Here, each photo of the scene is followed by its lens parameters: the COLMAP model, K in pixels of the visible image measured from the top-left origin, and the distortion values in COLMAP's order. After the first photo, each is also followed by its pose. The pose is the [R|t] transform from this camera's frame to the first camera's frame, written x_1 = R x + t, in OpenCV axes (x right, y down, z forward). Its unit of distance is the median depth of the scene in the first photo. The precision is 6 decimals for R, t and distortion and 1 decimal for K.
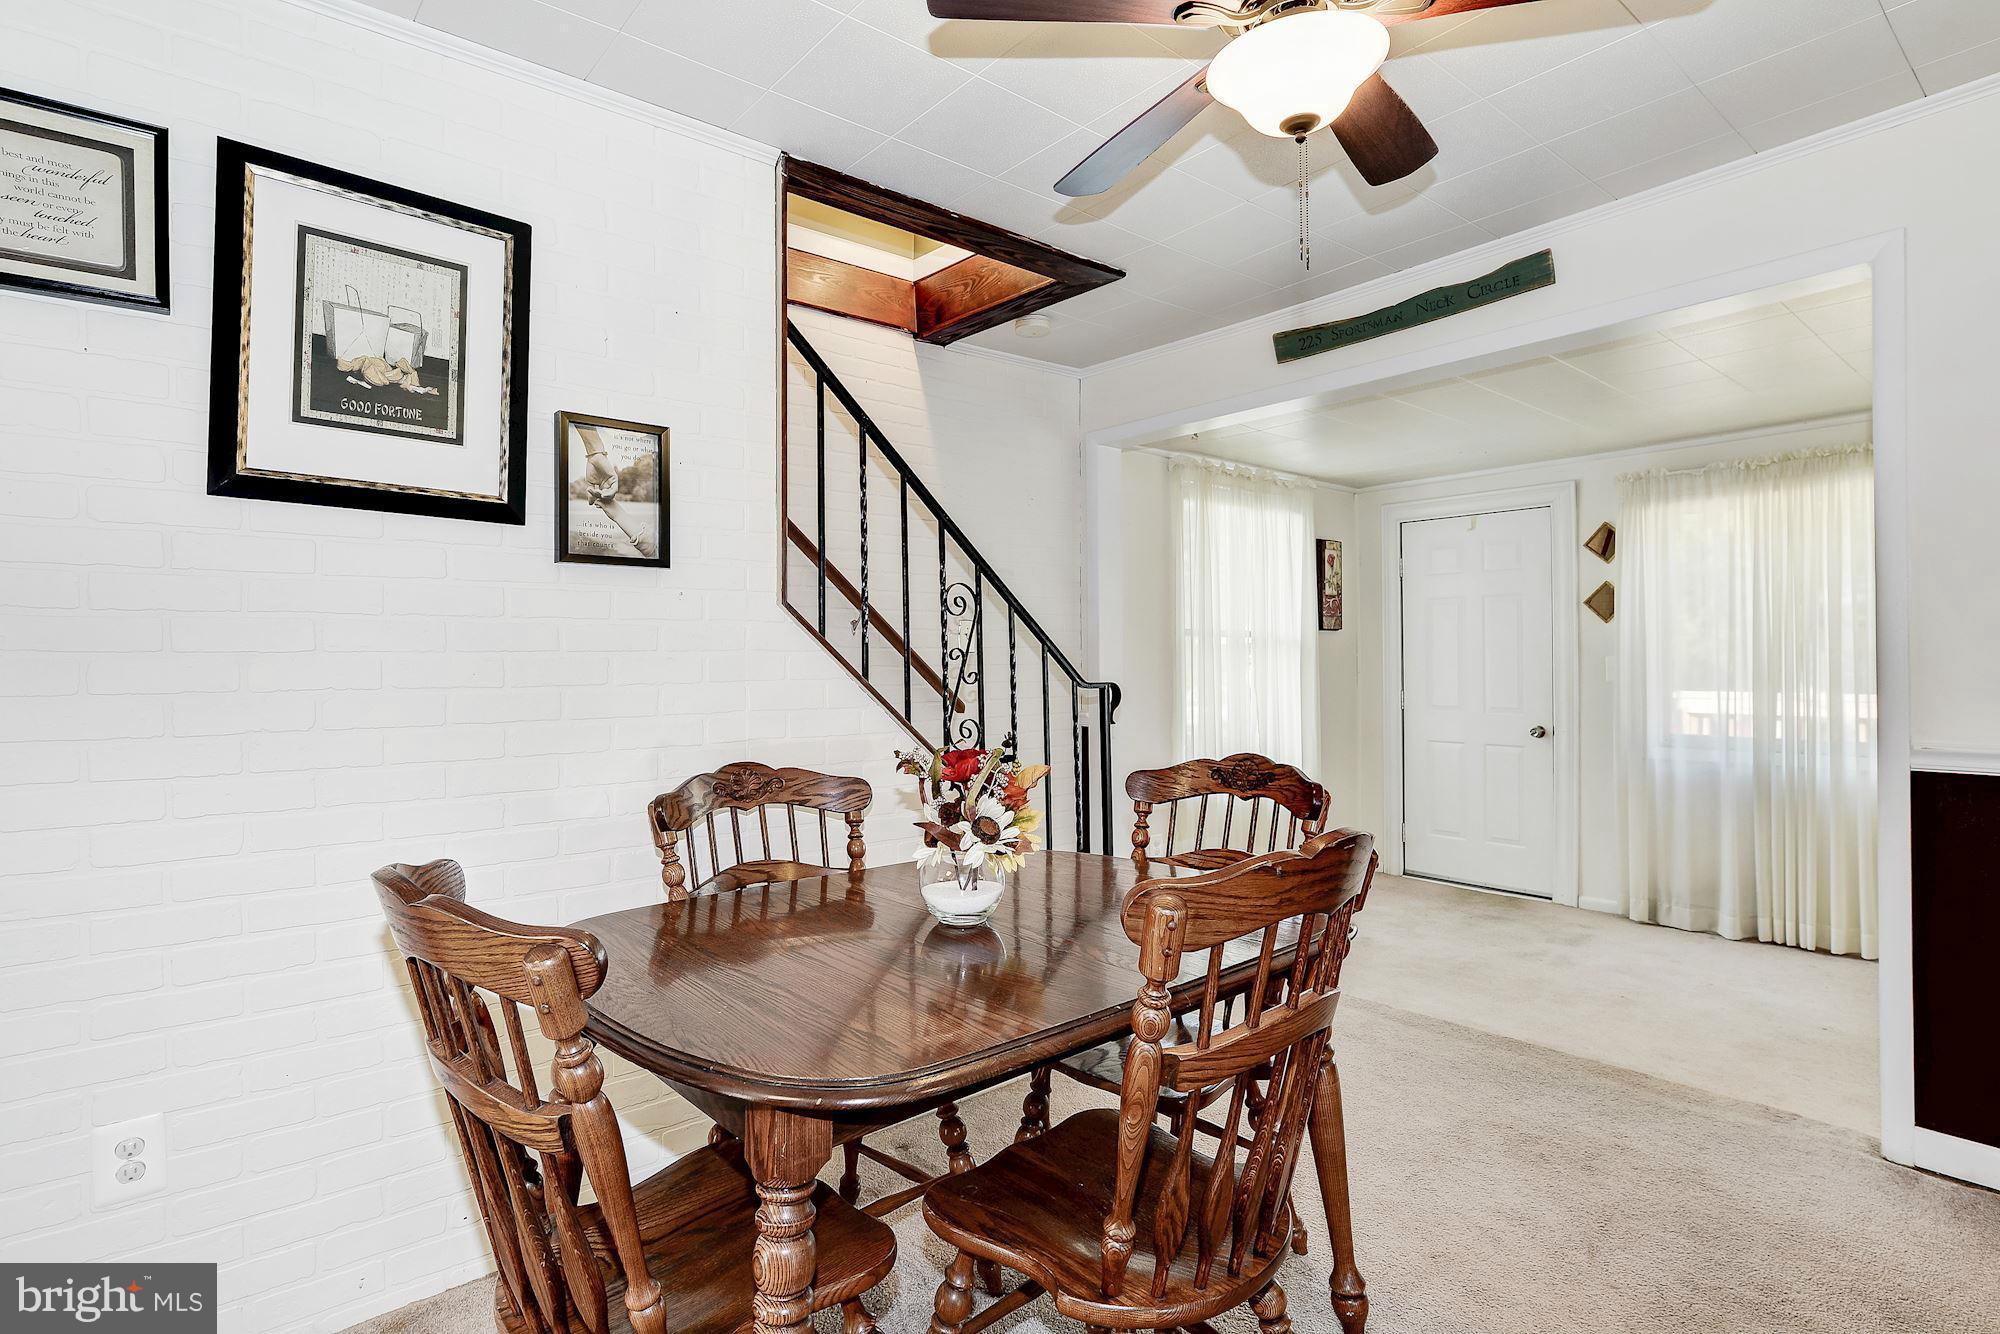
lens RADIAL K [[1057.2, 0, 981.7], [0, 1057.2, 657.4], [0, 0, 1]] dist [0.000397, 0.000345]
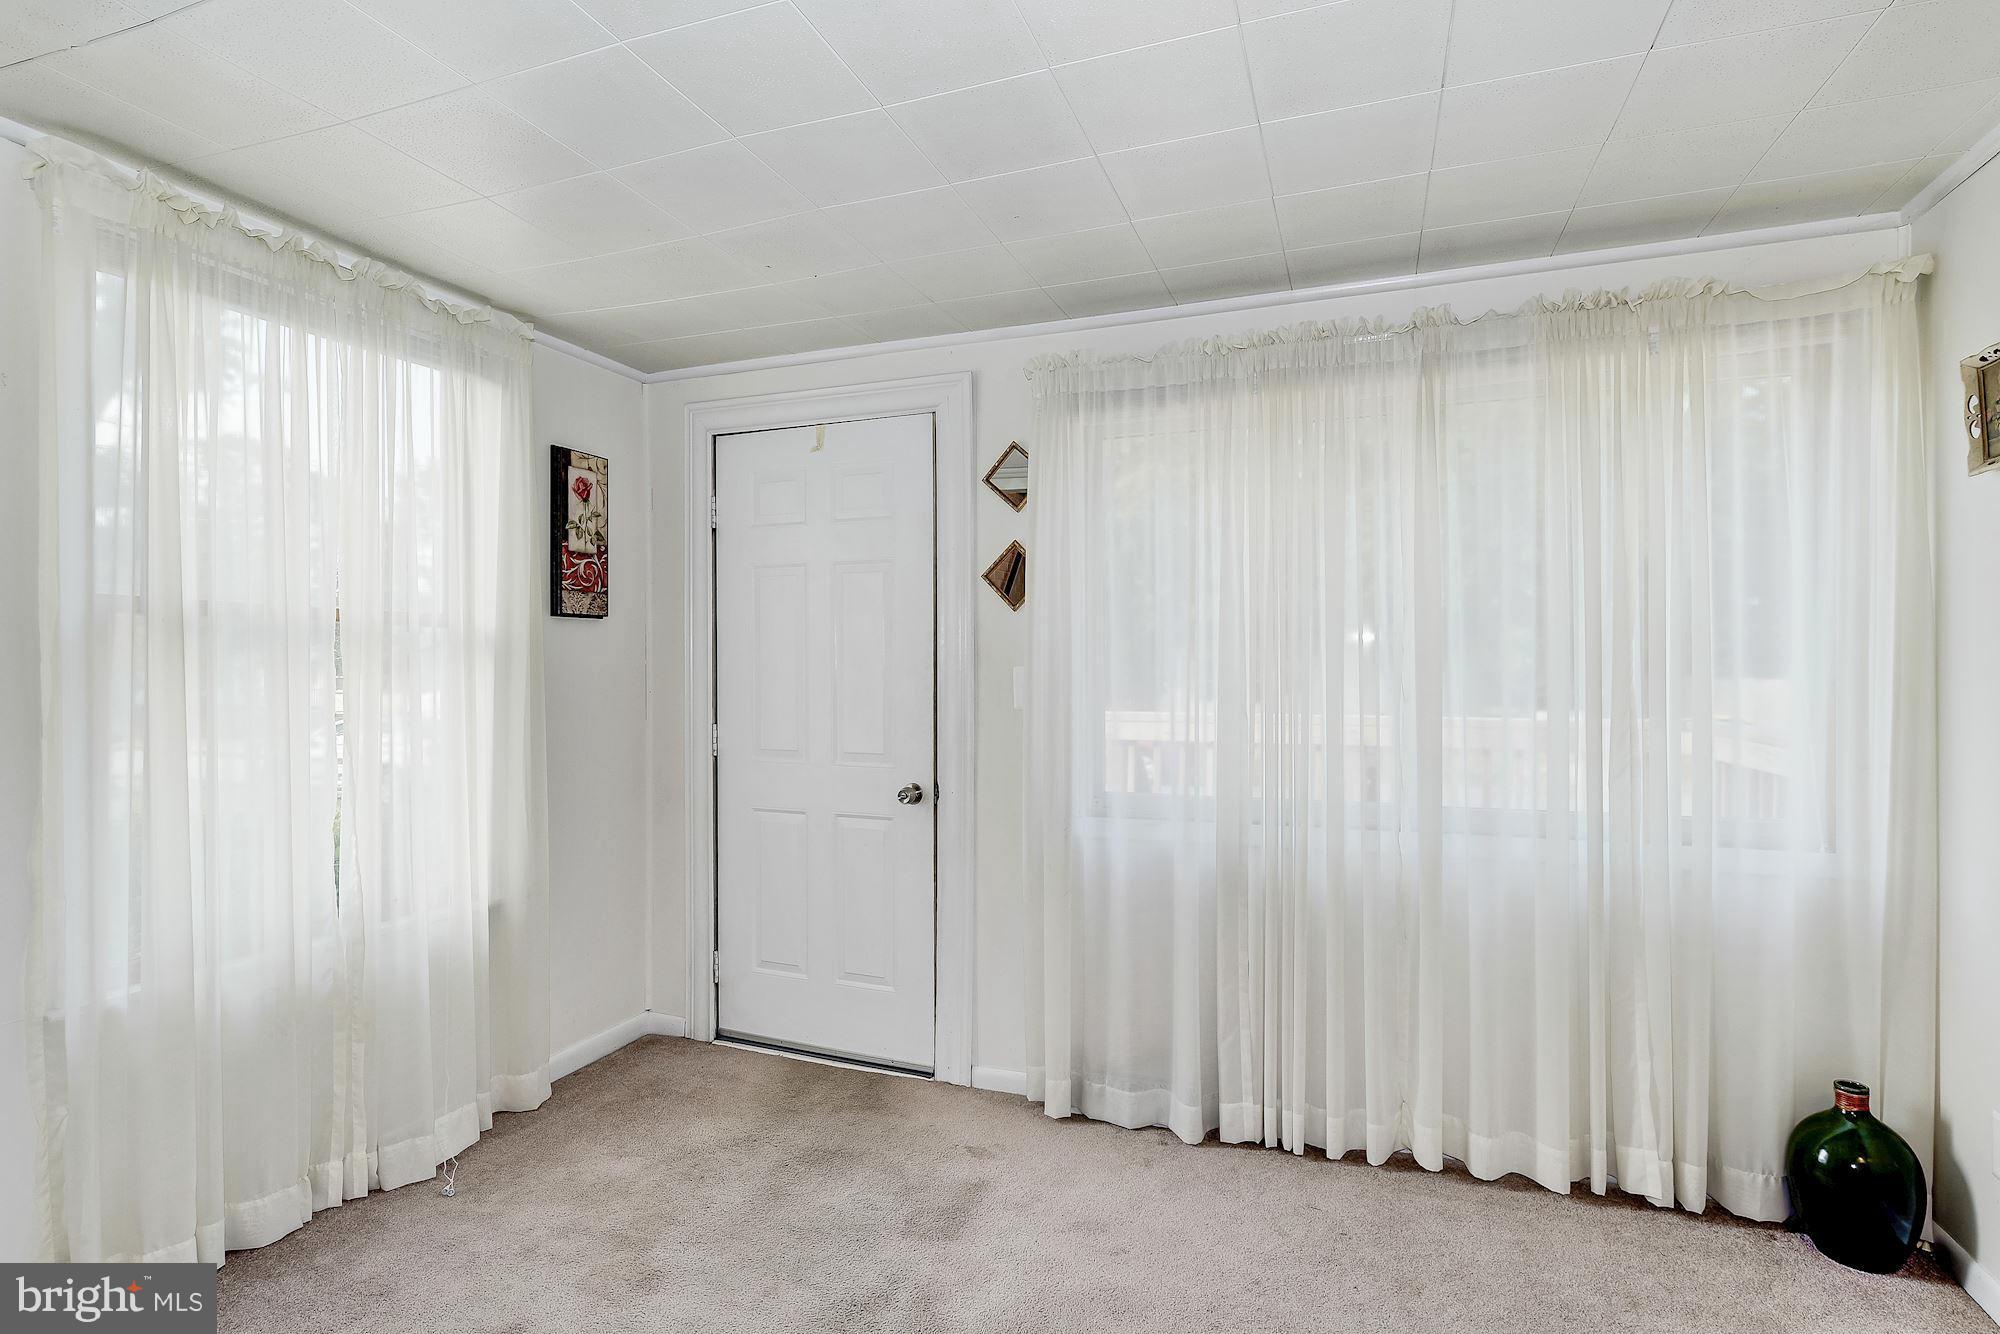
lens RADIAL K [[1057.2, 0, 981.7], [0, 1057.2, 657.4], [0, 0, 1]] dist [0.000397, 0.000345]
pose [[0.884629, 0.008531, 0.466217, 0.356214], [-0.005678, 0.999956, -0.007523, -0.002197], [-0.466261, 0.004007, 0.884638, 0.578584]]
